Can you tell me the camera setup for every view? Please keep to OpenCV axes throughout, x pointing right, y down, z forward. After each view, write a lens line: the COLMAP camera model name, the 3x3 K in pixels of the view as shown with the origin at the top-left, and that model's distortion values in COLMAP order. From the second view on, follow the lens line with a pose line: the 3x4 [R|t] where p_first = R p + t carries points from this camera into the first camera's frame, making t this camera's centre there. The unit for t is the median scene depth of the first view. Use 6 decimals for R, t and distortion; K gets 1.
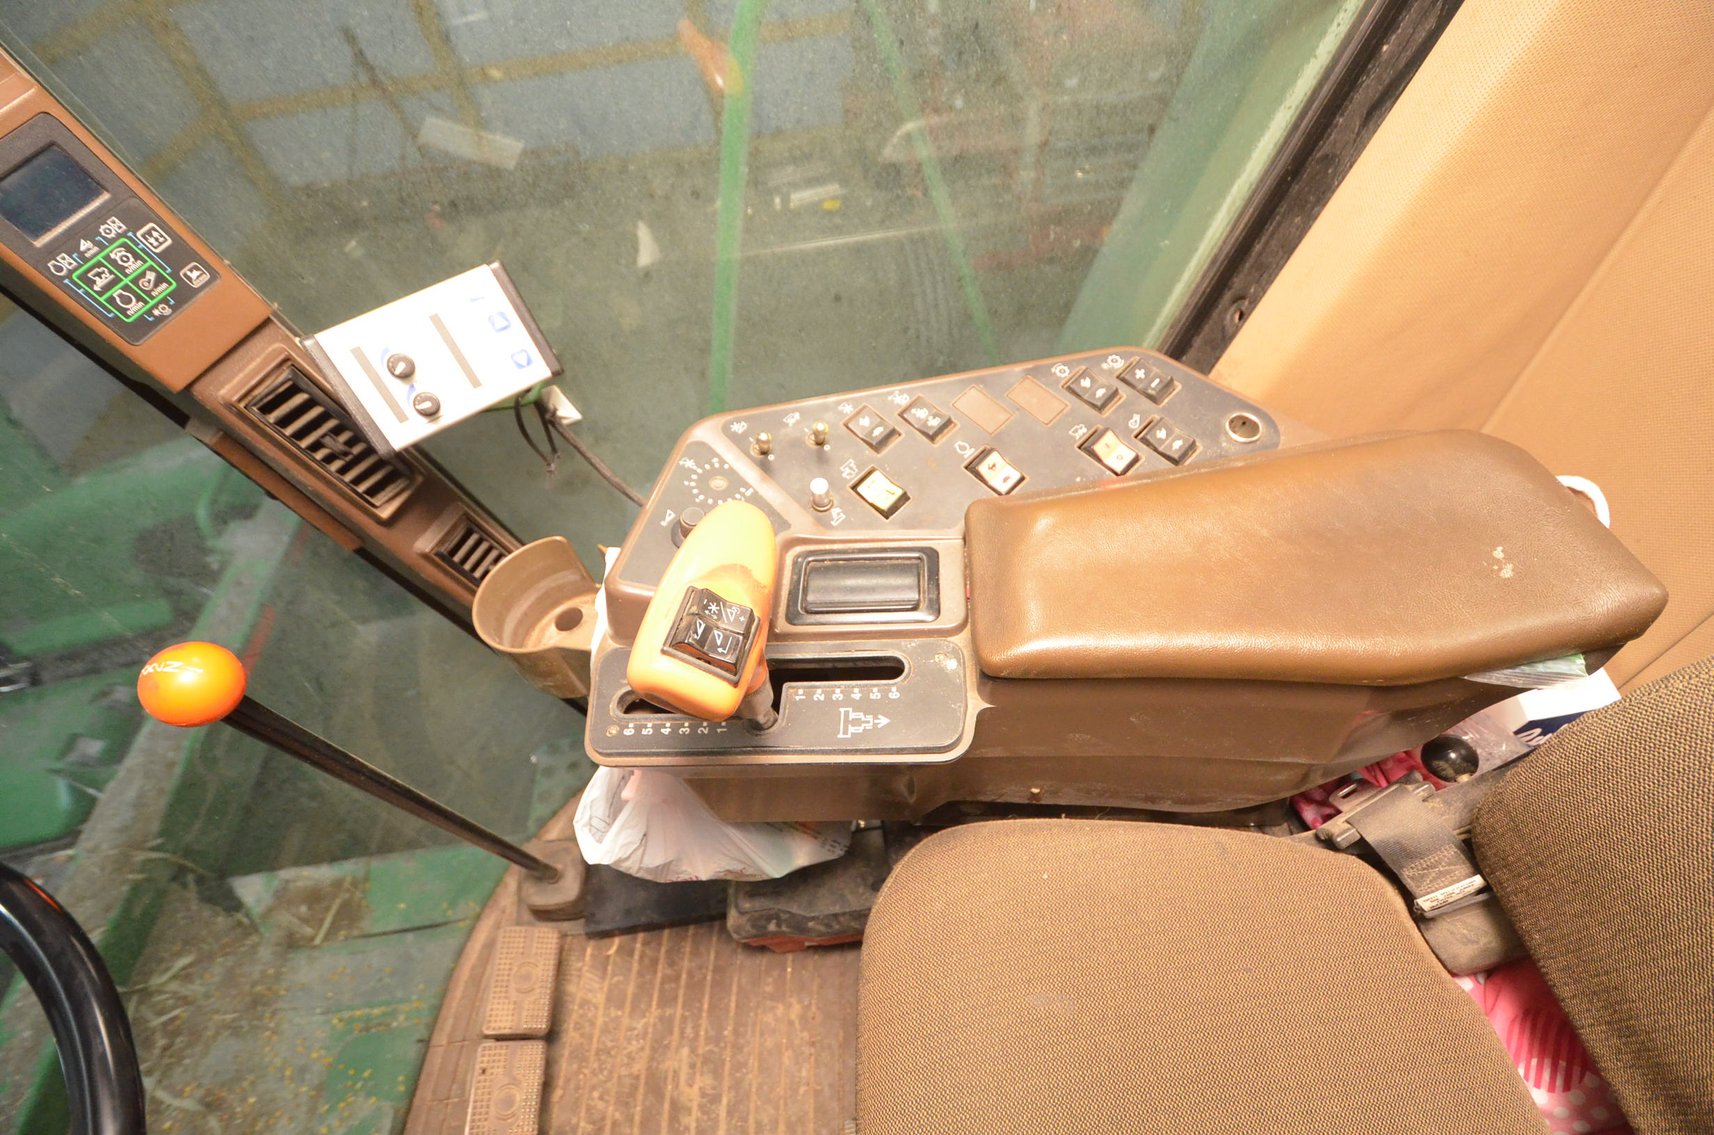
lens RADIAL K [[758.4, 0, 851.4], [0, 758.4, 565.7], [0, 0, 1]] dist [-0.006053, -0.008927]
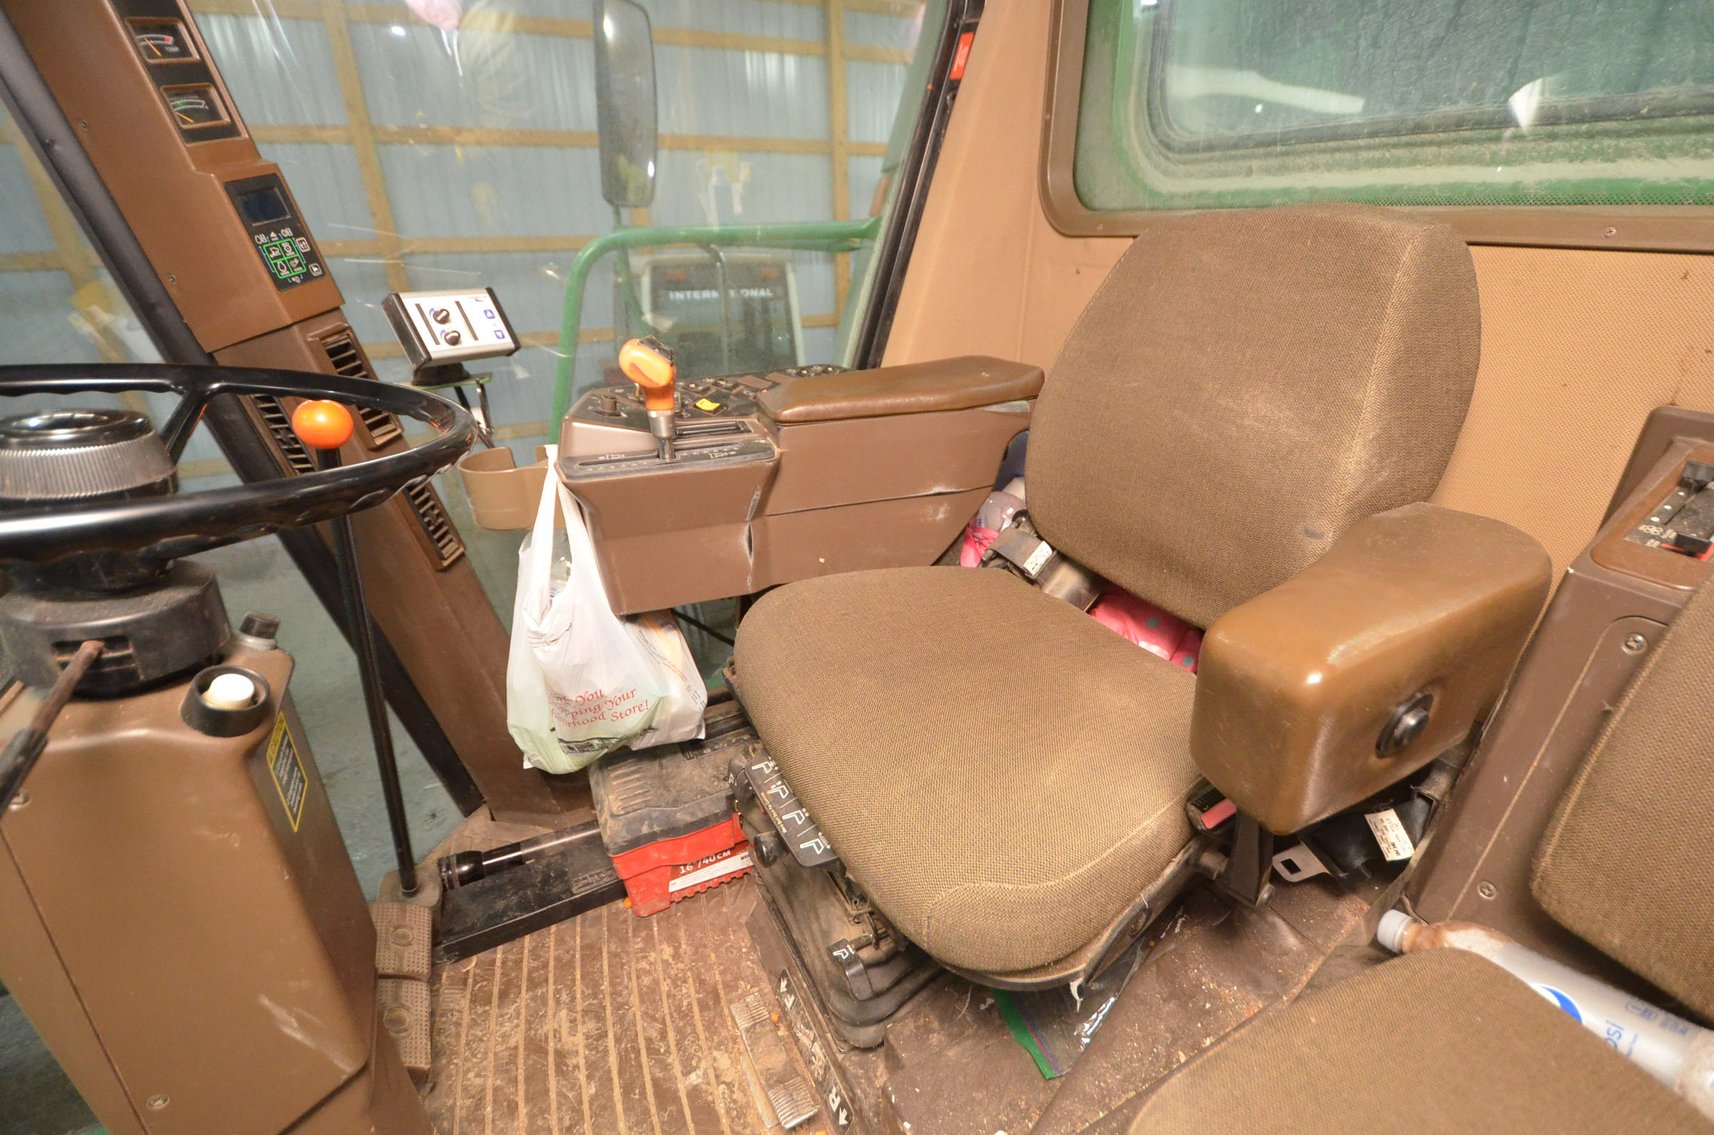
lens RADIAL K [[758.4, 0, 867.2], [0, 758.4, 560.1], [0, 0, 1]] dist [-0.006053, -0.008927]
pose [[0.930459, -0.064095, 0.360747, -0.162941], [0.225648, 0.875952, -0.426369, 0.622650], [-0.288669, 0.478121, 0.829500, -0.264611]]
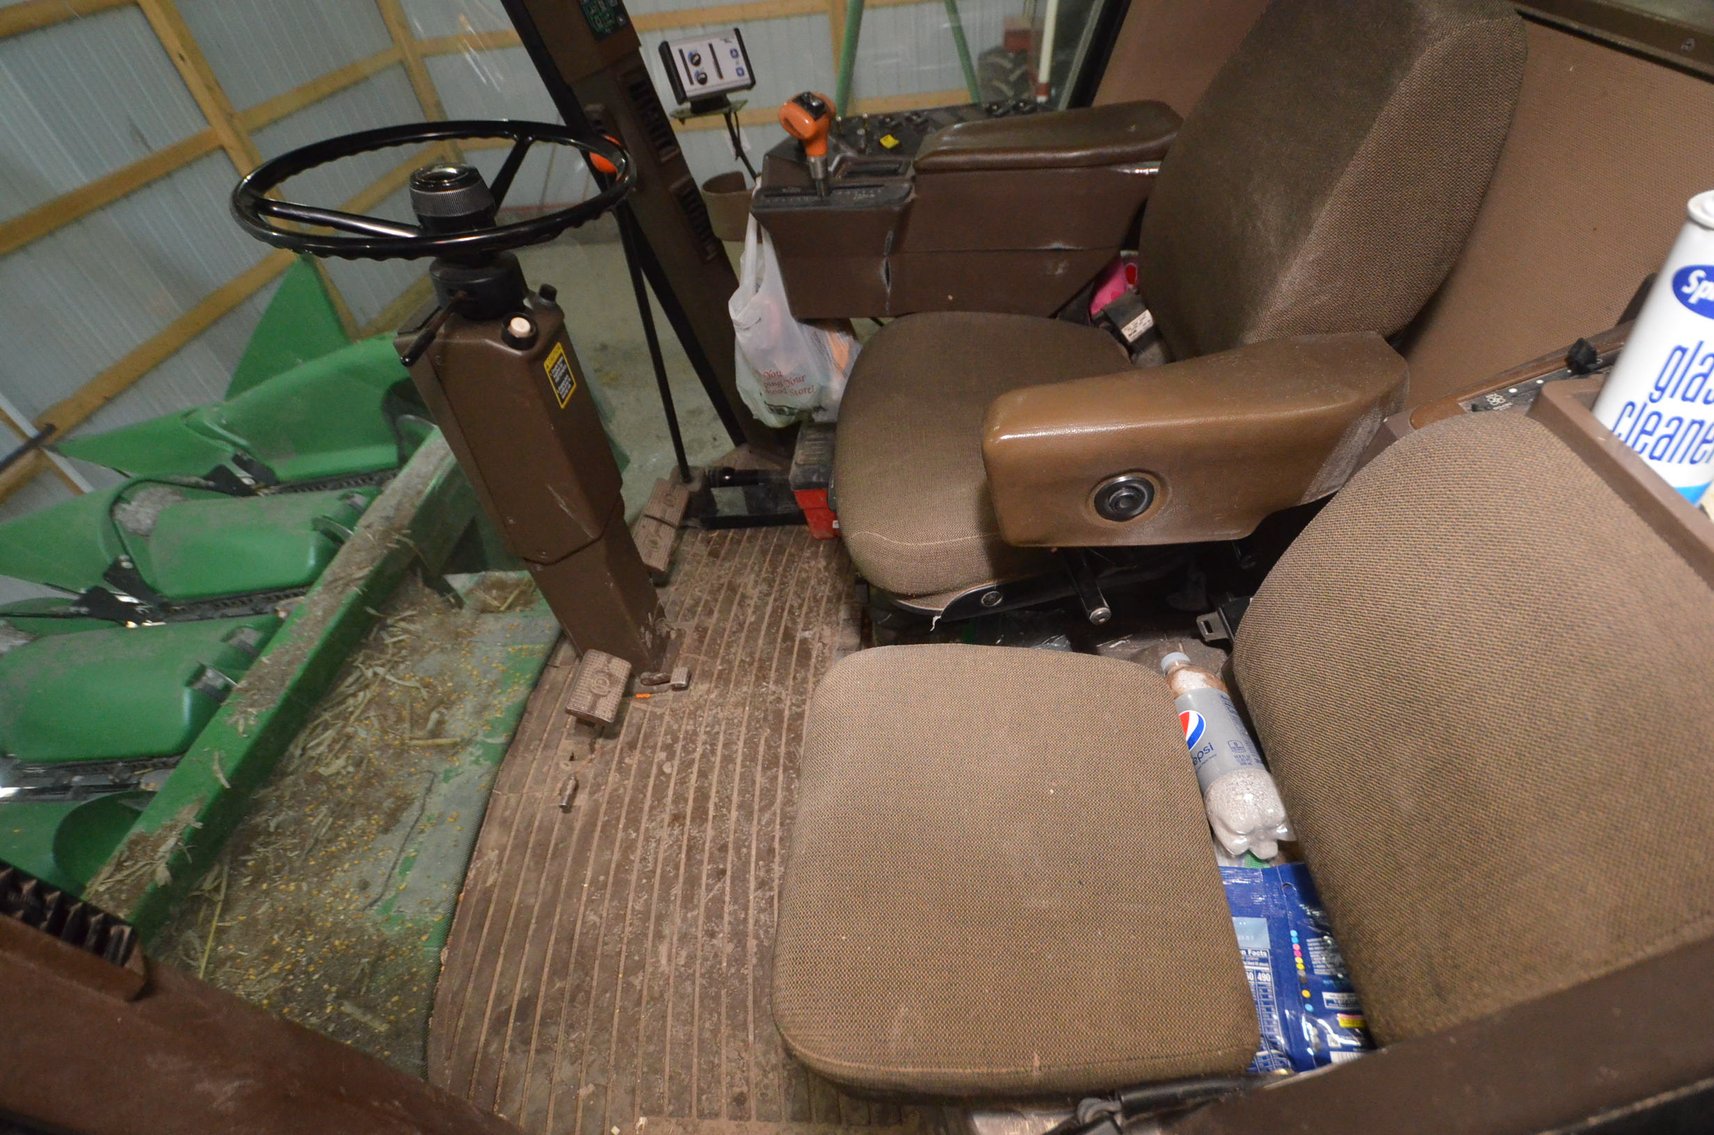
lens RADIAL K [[758.4, 0, 862.8], [0, 758.4, 579.0], [0, 0, 1]] dist [-0.006053, -0.008927]
pose [[0.987971, 0.112920, -0.105649, 0.182114], [-0.121525, 0.989448, -0.078892, 0.735096], [0.095626, 0.090782, 0.991269, -0.579211]]
